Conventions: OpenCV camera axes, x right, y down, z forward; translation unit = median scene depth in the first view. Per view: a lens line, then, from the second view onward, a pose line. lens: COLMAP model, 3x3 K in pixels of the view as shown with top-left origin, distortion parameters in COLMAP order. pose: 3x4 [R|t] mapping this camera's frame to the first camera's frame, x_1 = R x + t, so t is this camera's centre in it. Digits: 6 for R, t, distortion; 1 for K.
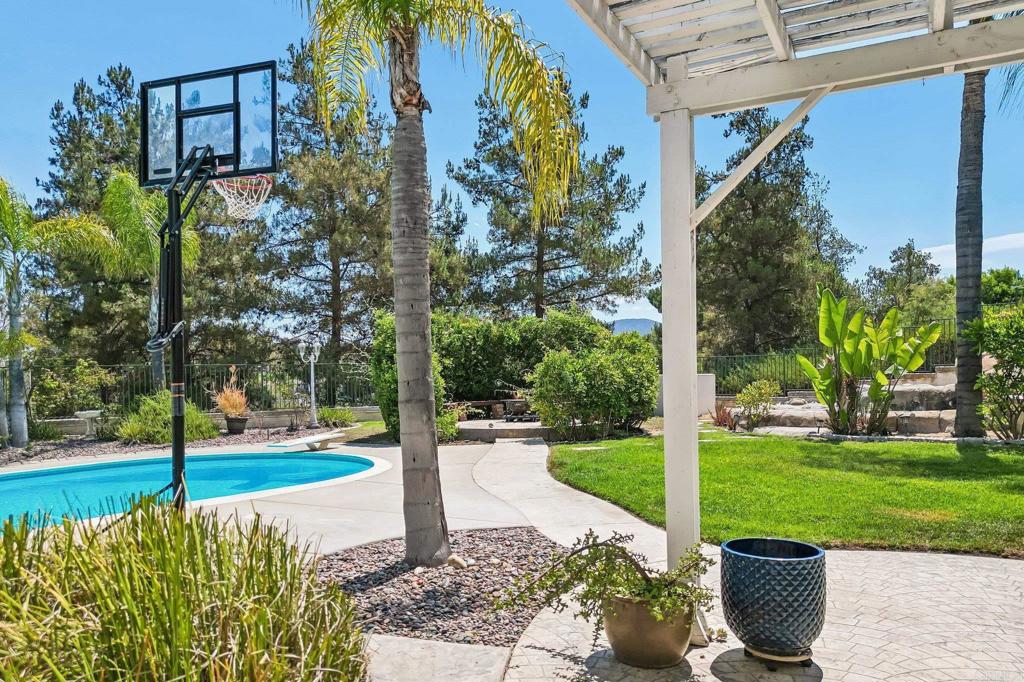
lens RADIAL K [[731.0, 0, 501.3], [0, 731.0, 406.3], [0, 0, 1]] dist [0.048340, -0.022868]
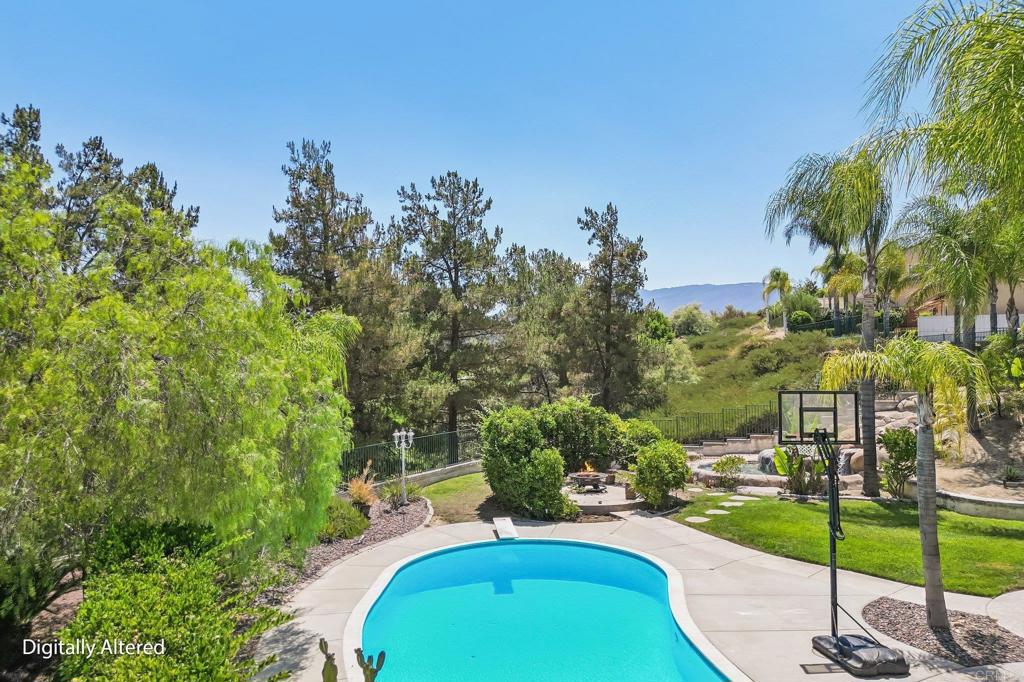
lens RADIAL K [[731.0, 0, 501.2], [0, 731.0, 334.7], [0, 0, 1]] dist [0.048340, -0.022868]
pose [[0.885808, 0.021947, 0.463532, -0.682019], [0.017540, 0.996584, -0.080704, -0.148313], [-0.463720, 0.079619, 0.882397, -0.124672]]
